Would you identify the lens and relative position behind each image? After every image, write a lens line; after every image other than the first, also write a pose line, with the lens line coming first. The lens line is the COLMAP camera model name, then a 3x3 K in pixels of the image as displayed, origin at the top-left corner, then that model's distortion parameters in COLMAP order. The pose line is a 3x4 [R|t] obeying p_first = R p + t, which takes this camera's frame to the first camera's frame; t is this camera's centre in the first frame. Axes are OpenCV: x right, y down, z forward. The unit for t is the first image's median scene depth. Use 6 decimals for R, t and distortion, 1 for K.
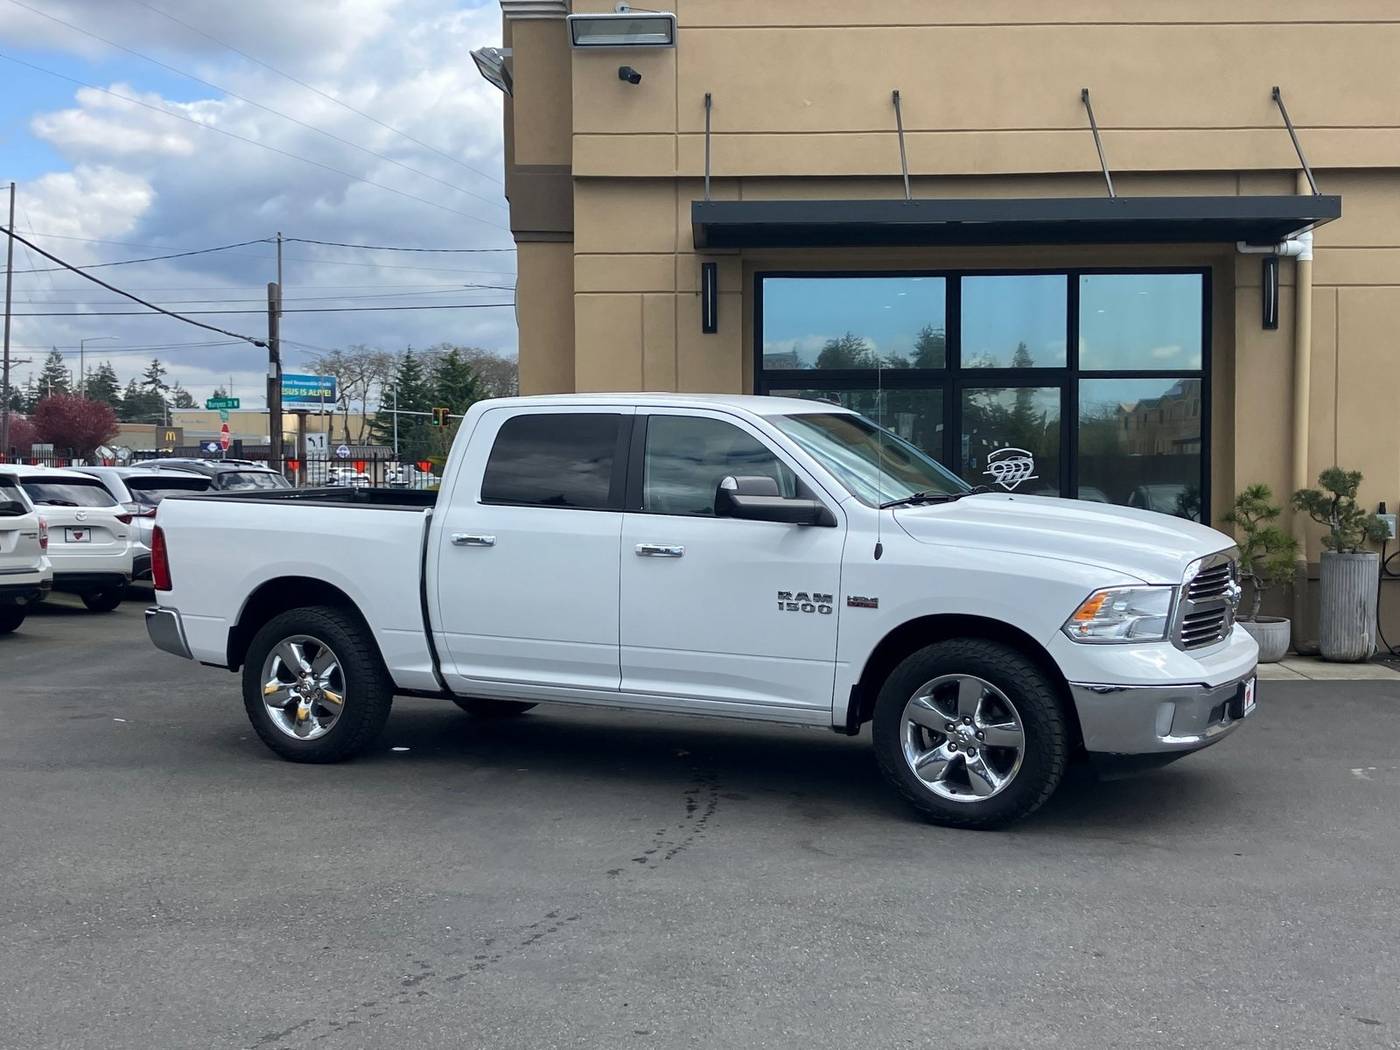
lens RADIAL K [[2211.8, 0, 656.2], [0, 2211.8, 474.1], [0, 0, 1]] dist [0.257771, -1.571605]
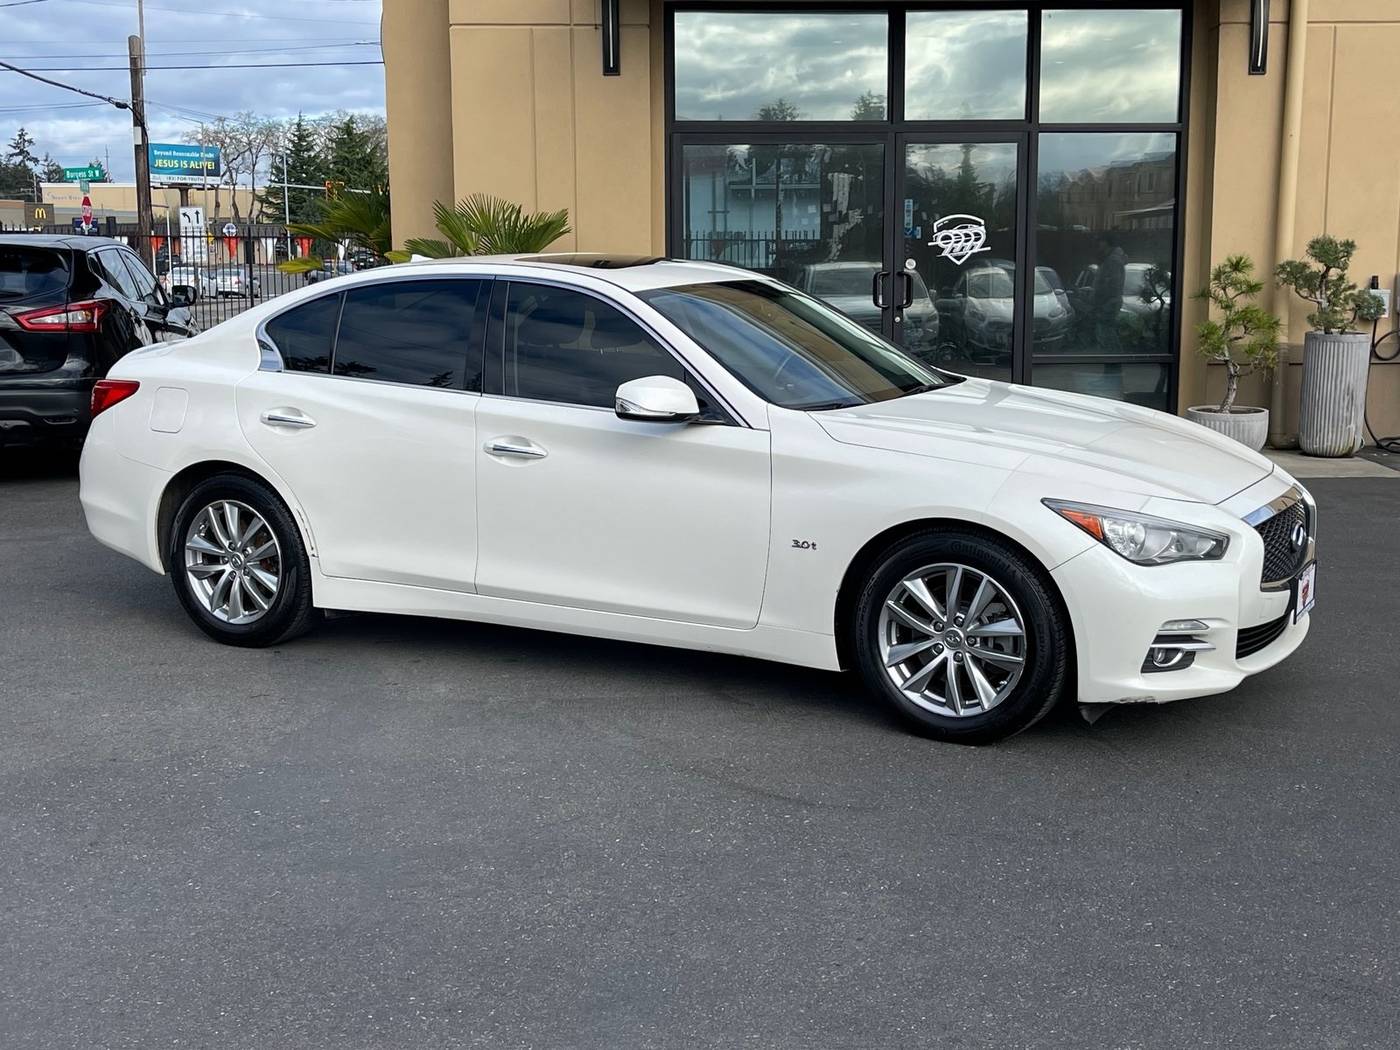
lens RADIAL K [[2261.6, 0, 742.3], [0, 2261.6, 627.2], [0, 0, 1]] dist [0.106492, -0.409415]
pose [[0.997604, -0.012232, 0.068086, 0.012037], [0.001202, 0.987160, 0.159731, 0.005647], [-0.069165, -0.159267, 0.984810, 0.105763]]
